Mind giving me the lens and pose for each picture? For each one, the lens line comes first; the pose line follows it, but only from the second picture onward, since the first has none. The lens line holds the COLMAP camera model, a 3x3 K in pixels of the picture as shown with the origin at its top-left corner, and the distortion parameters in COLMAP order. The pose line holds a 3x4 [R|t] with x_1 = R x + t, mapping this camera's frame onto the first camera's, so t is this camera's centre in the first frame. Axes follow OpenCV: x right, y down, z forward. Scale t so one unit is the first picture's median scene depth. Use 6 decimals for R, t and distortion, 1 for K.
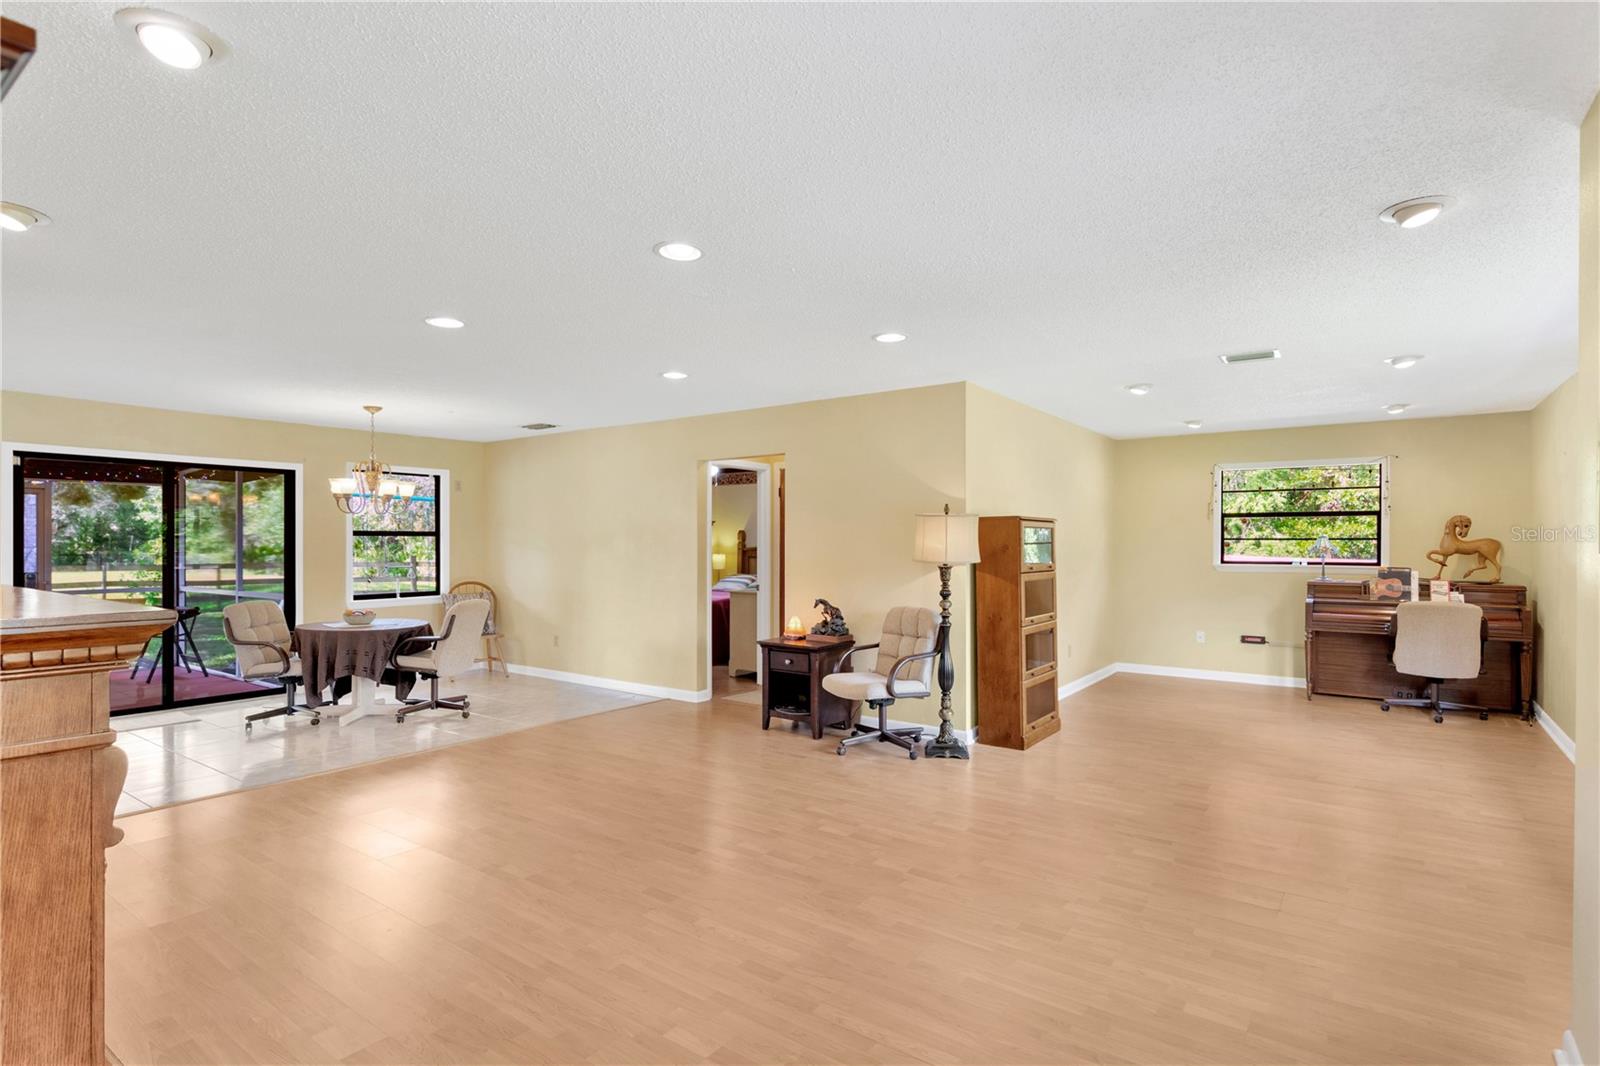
lens RADIAL K [[787.1, 0, 859.6], [0, 787.1, 578.9], [0, 0, 1]] dist [-0.002079, -0.000087]
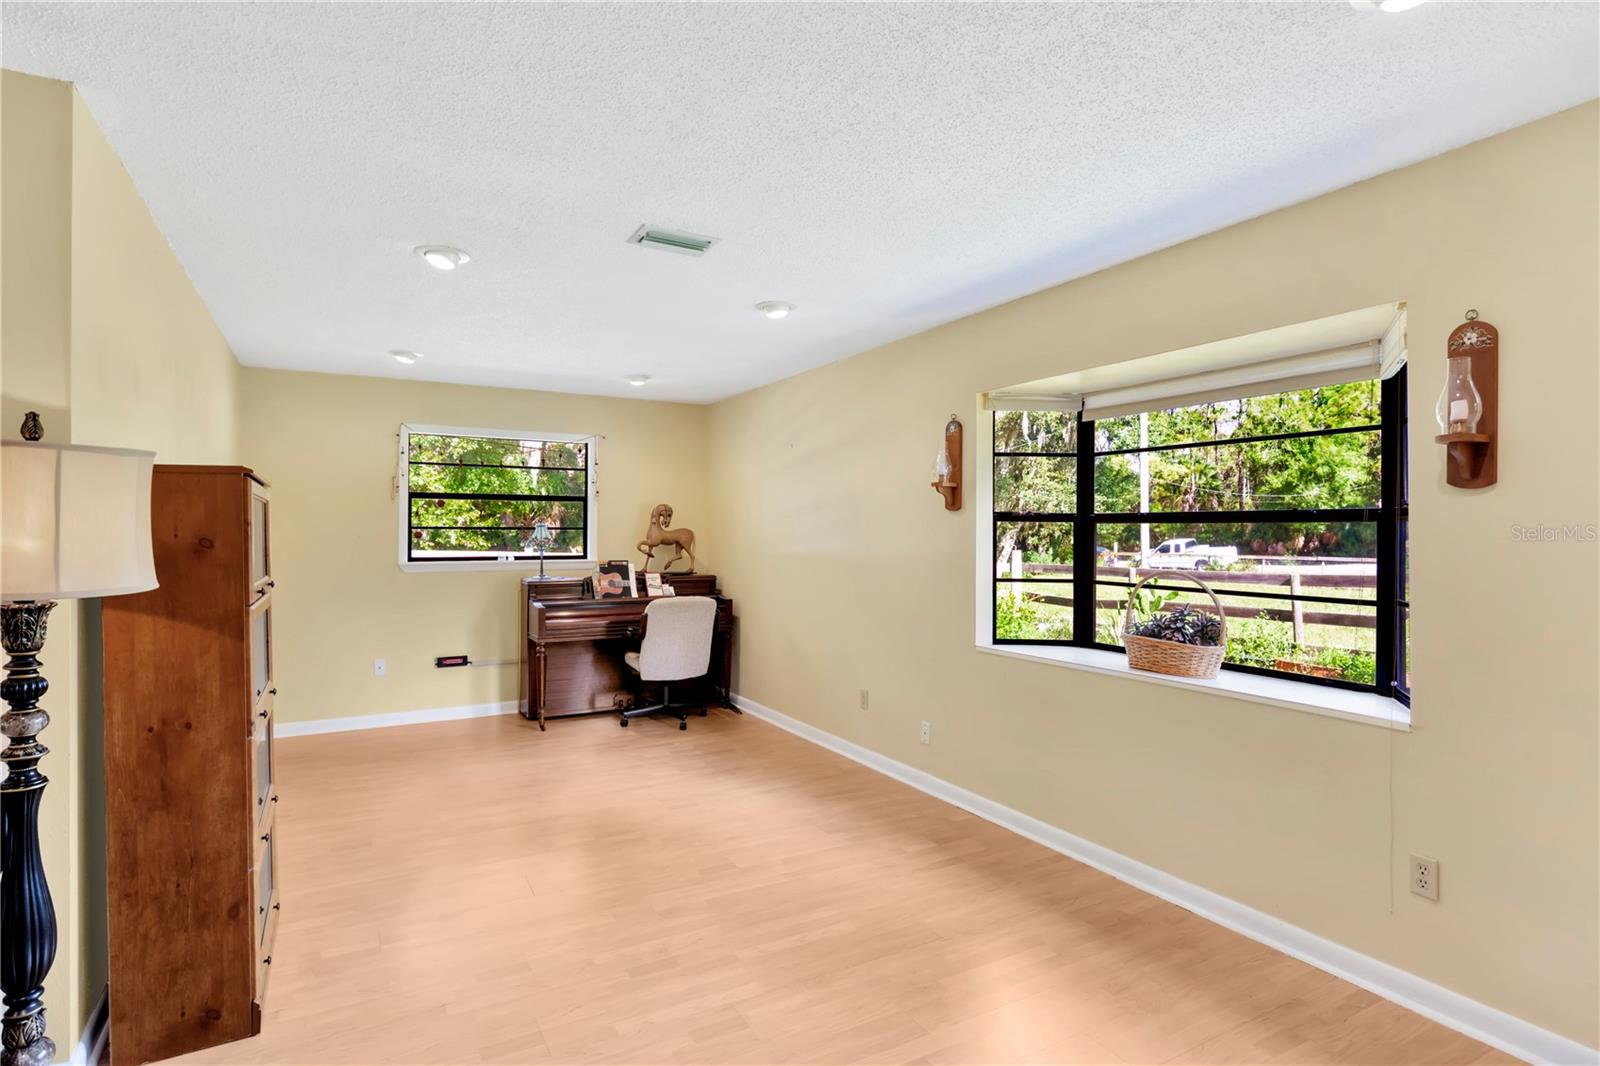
lens RADIAL K [[811.0, 0, 800.0], [0, 811.0, 533.0], [0, 0, 1]] dist [-0.001920, -0.000443]
pose [[0.486431, -0.000328, 0.873719, -0.018305], [0.040071, 0.998956, -0.021934, -0.017980], [-0.872799, 0.045680, 0.485937, 0.392913]]
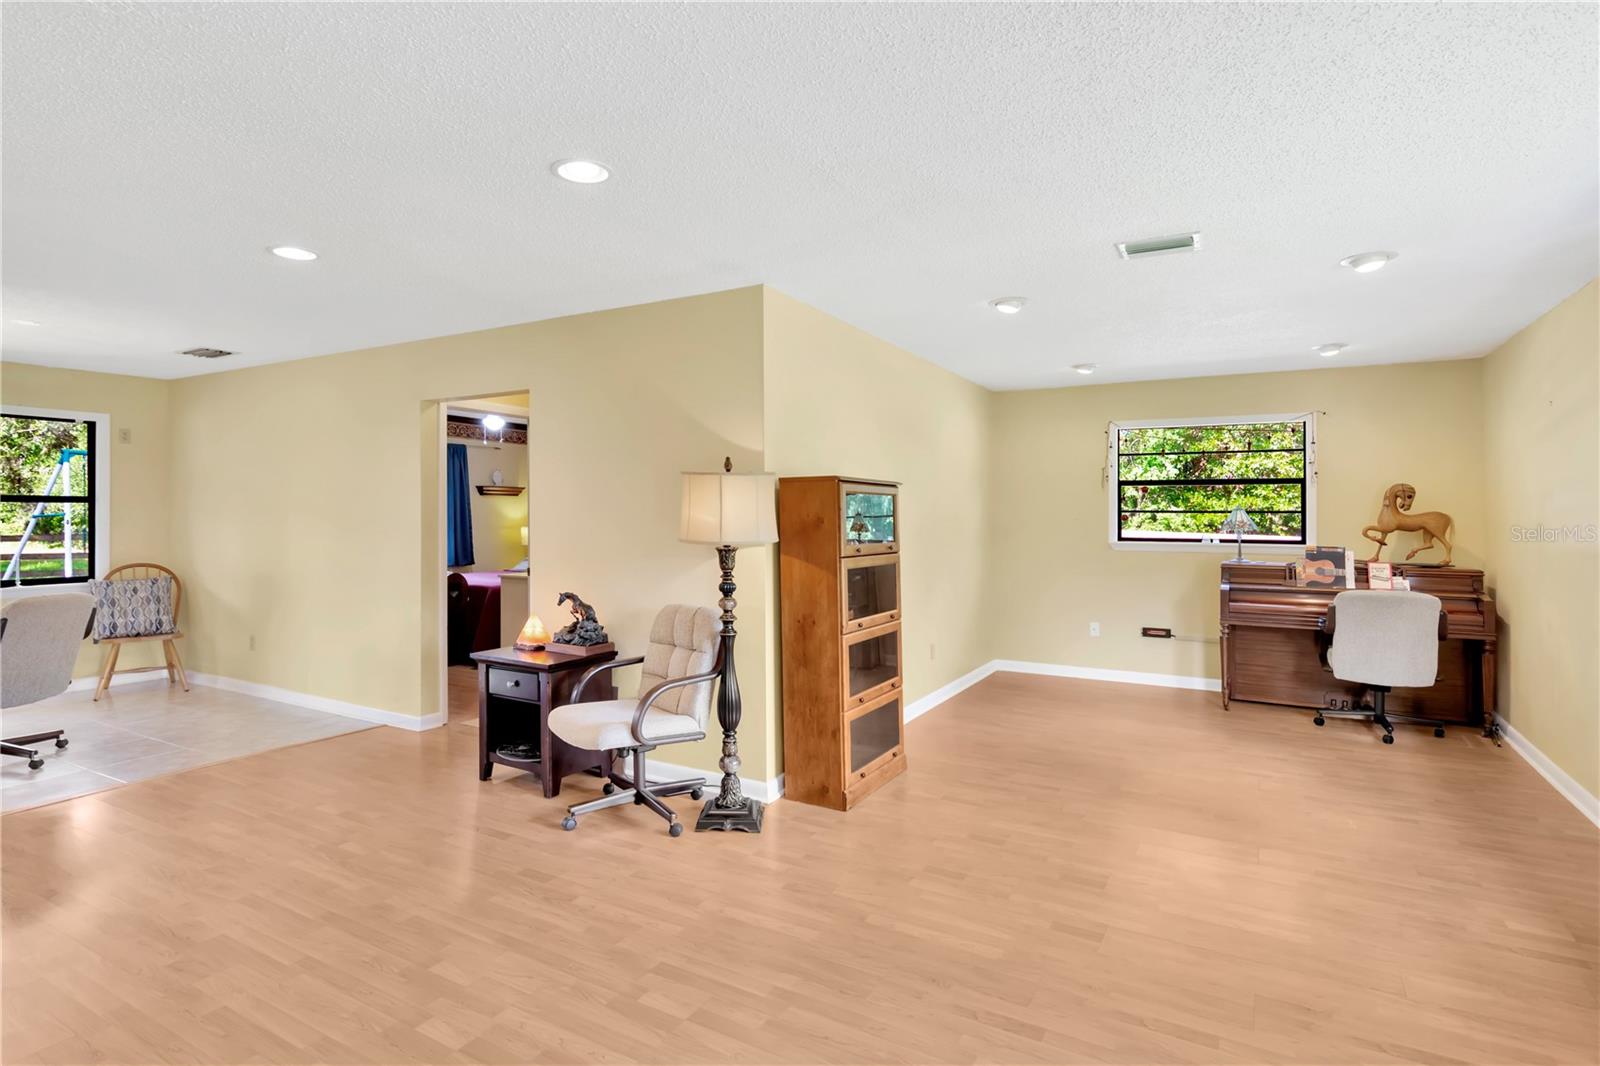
lens RADIAL K [[799.3, 0, 801.4], [0, 799.3, 530.9], [0, 0, 1]] dist [-0.003023, -0.000090]
pose [[0.998435, 0.003180, 0.055842, 0.094548], [-0.001757, 0.999673, -0.025502, -0.009416], [-0.055905, 0.025364, 0.998114, 0.212224]]
